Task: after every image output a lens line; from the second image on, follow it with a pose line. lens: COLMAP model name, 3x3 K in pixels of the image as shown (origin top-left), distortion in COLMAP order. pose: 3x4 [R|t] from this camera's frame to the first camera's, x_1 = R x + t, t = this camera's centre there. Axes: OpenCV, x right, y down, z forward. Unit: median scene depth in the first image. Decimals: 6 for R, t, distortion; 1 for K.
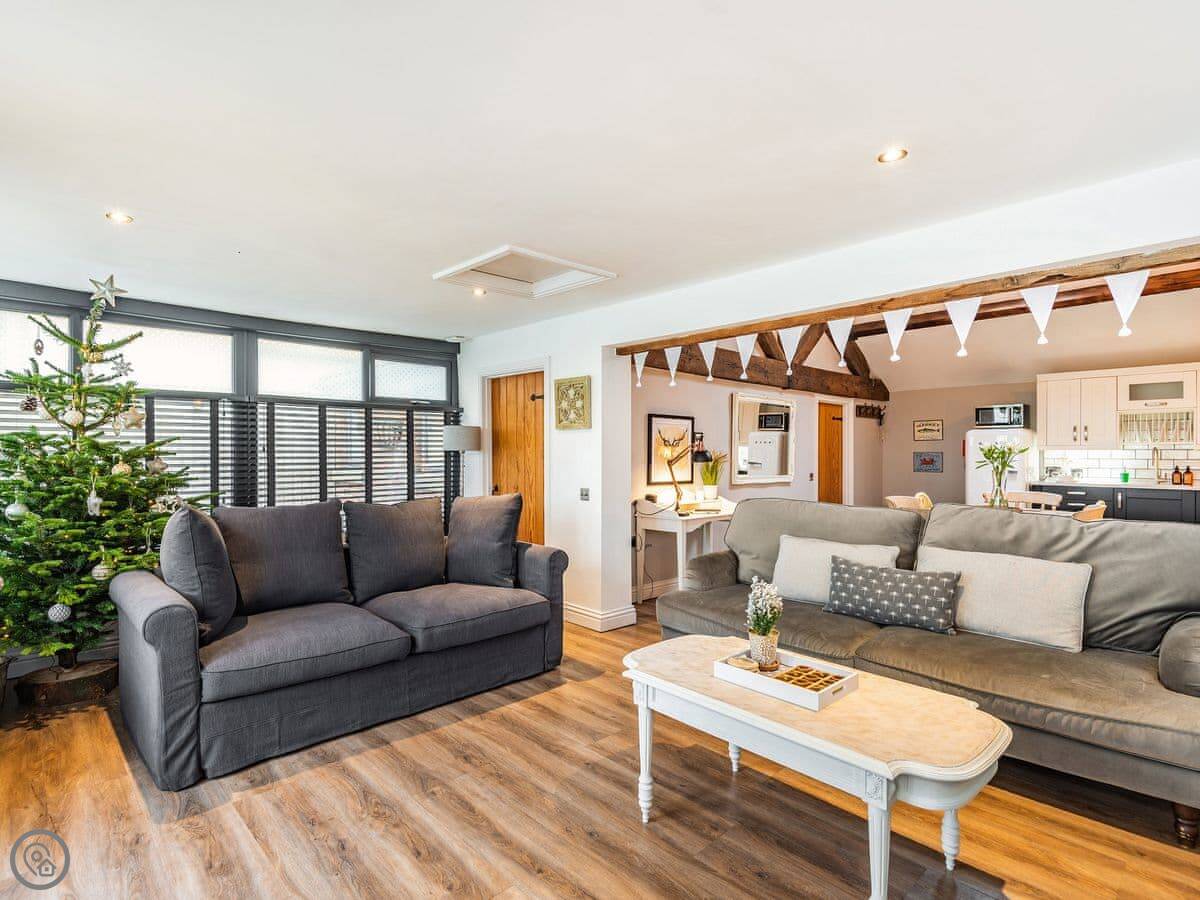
lens RADIAL K [[621.8, 0, 600.0], [0, 621.8, 450.0], [0, 0, 1]] dist [0.004615, -0.000181]
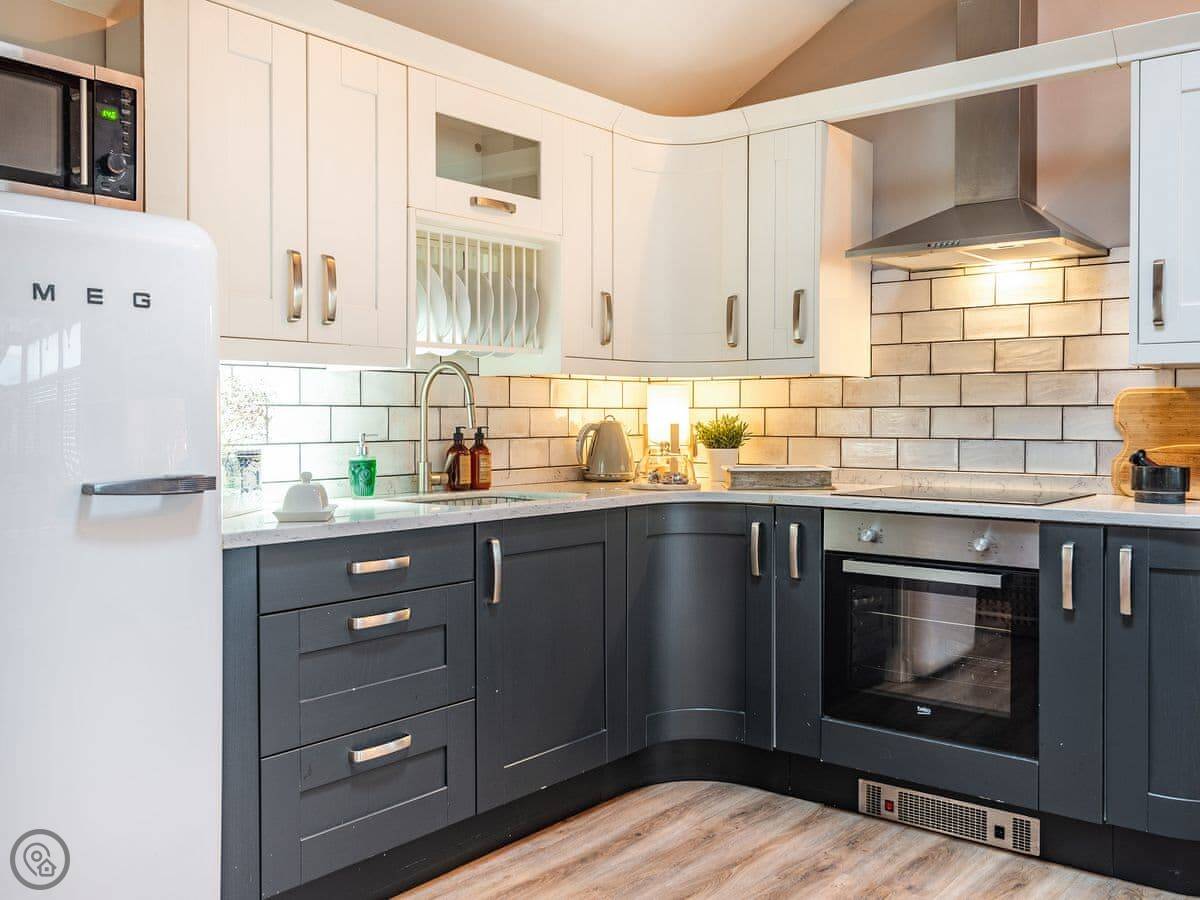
lens RADIAL K [[1042.4, 0, 603.7], [0, 1042.4, 425.4], [0, 0, 1]] dist [0.050719, 0.001718]
pose [[-0.091970, -0.015687, 0.995638, 0.405321], [0.001830, 0.999872, 0.015923, 0.016338], [-0.995760, 0.003286, -0.091930, 0.961717]]
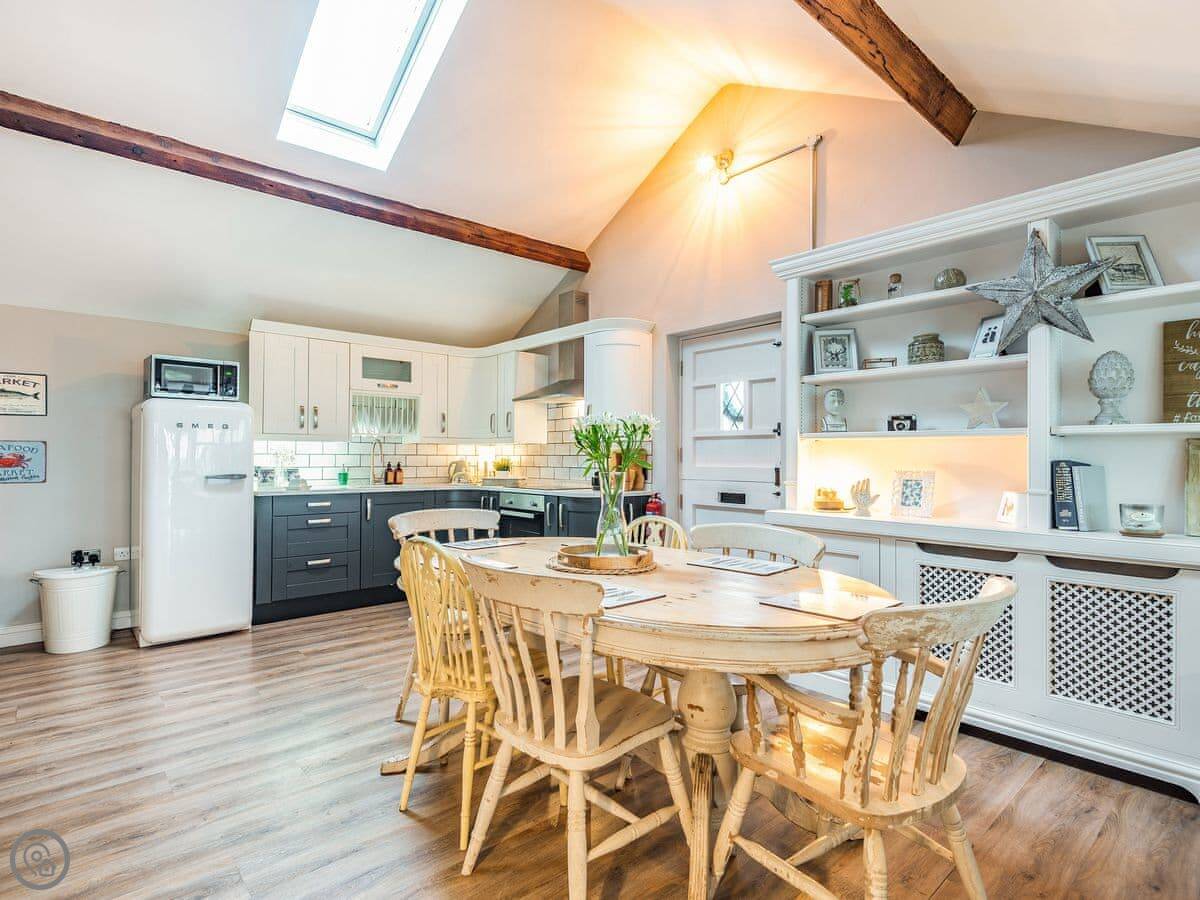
lens RADIAL K [[586.8, 0, 600.0], [0, 586.8, 450.0], [0, 0, 1]] dist [0.012360, -0.000105]
pose [[0.040762, 0.006520, 0.999148, 0.135400], [-0.003663, 0.999973, -0.006376, 0.012861], [-0.999162, -0.003400, 0.040784, 0.670889]]
